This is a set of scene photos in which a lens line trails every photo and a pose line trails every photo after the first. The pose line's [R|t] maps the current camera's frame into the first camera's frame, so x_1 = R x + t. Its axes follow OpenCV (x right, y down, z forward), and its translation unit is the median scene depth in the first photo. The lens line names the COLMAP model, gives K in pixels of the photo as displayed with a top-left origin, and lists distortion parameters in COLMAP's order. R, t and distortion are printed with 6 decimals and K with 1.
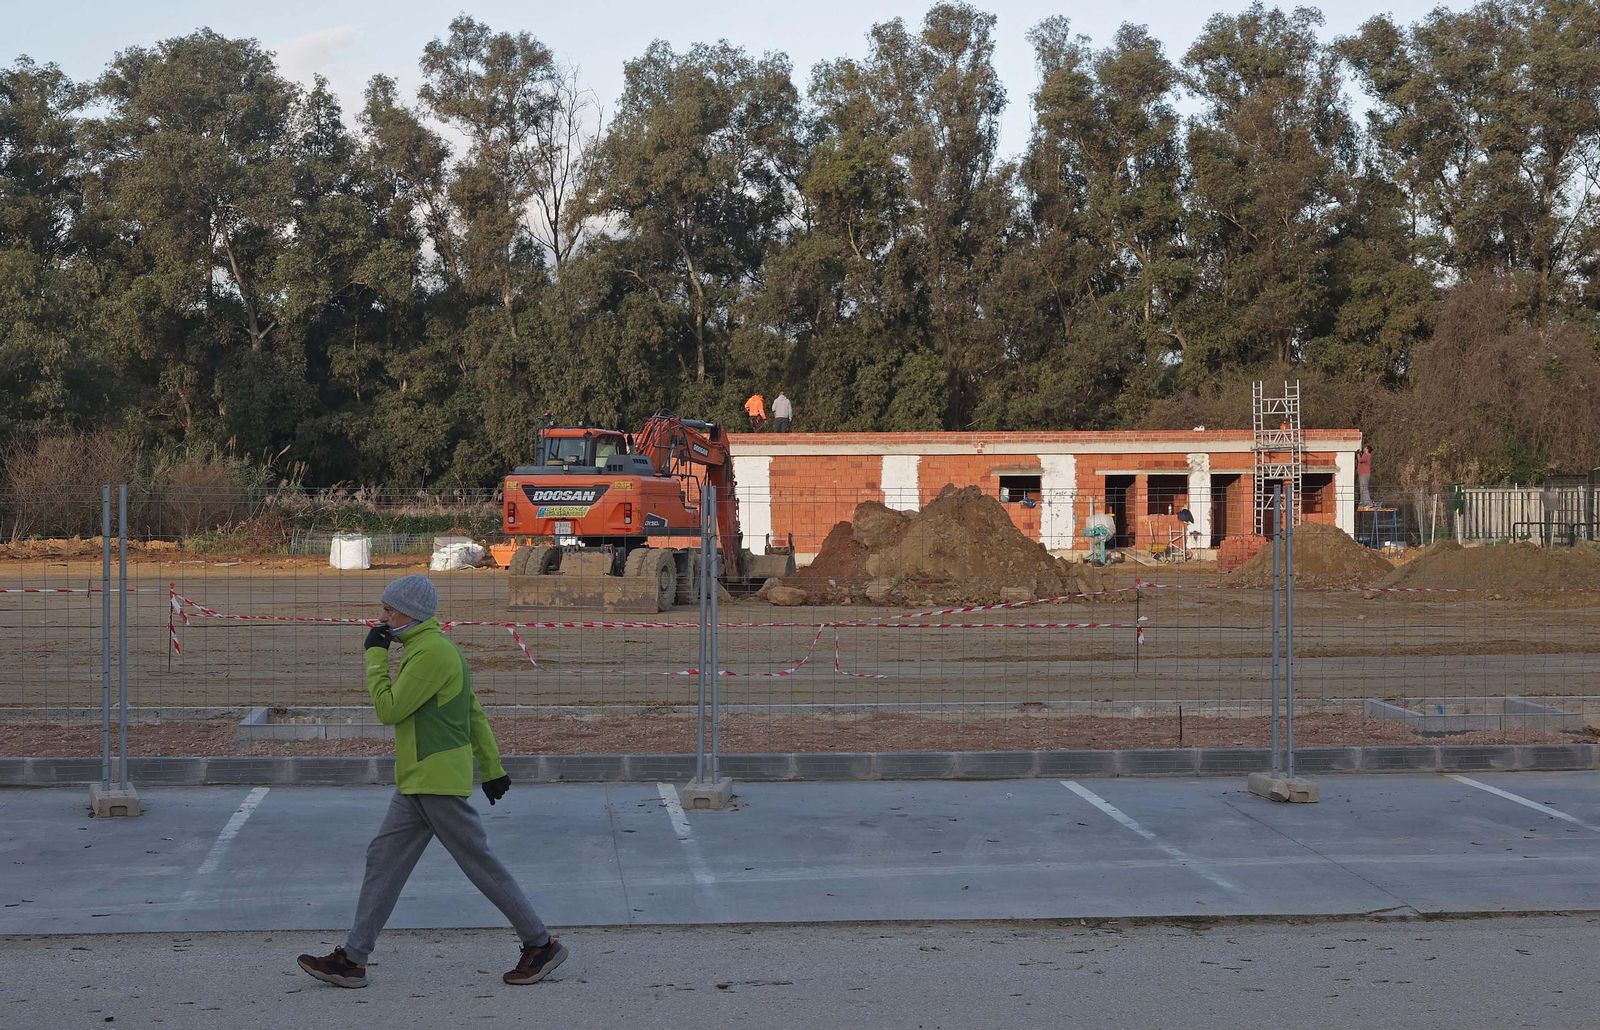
lens RADIAL K [[2625.6, 0, 800.0], [0, 2625.6, 515.0], [0, 0, 1]] dist [-0.003905, 0.041208]
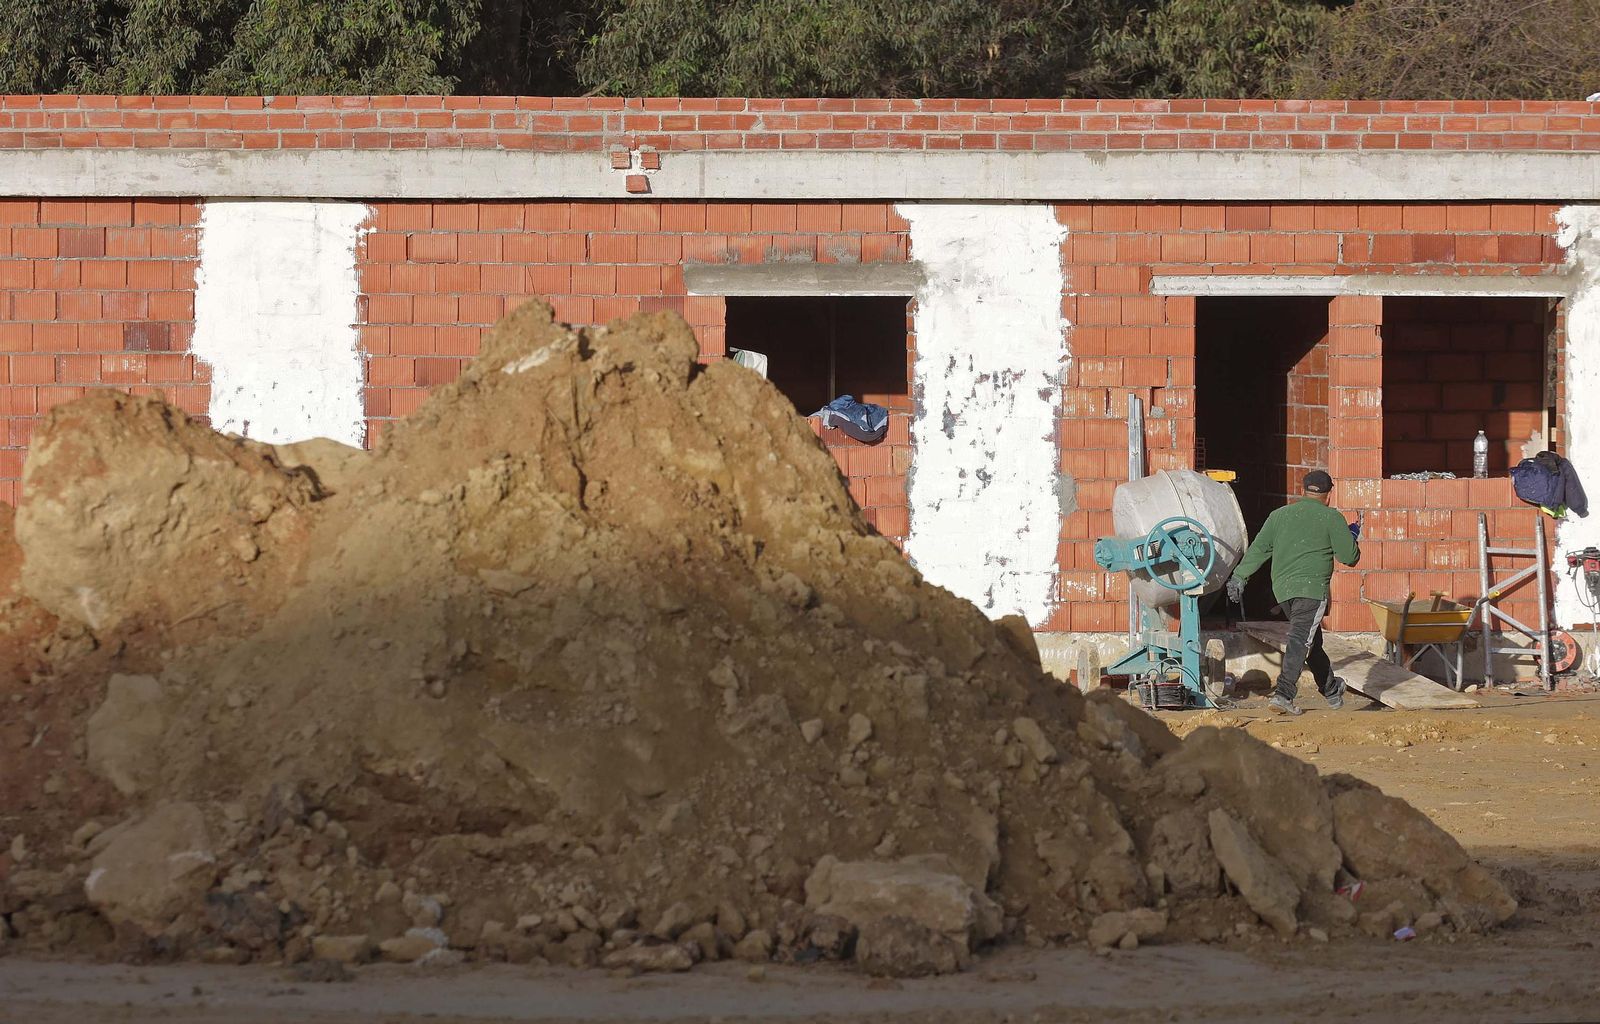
lens RADIAL K [[9061.0, 0, 800.0], [0, 9061.0, 512.0], [0, 0, 1]] dist [0.029580, -6.184722]
pose [[0.995504, 0.005143, 0.094579, 0.009699], [-0.005531, 0.999977, 0.003838, 0.000318], [-0.094557, -0.004344, 0.995510, 0.234666]]
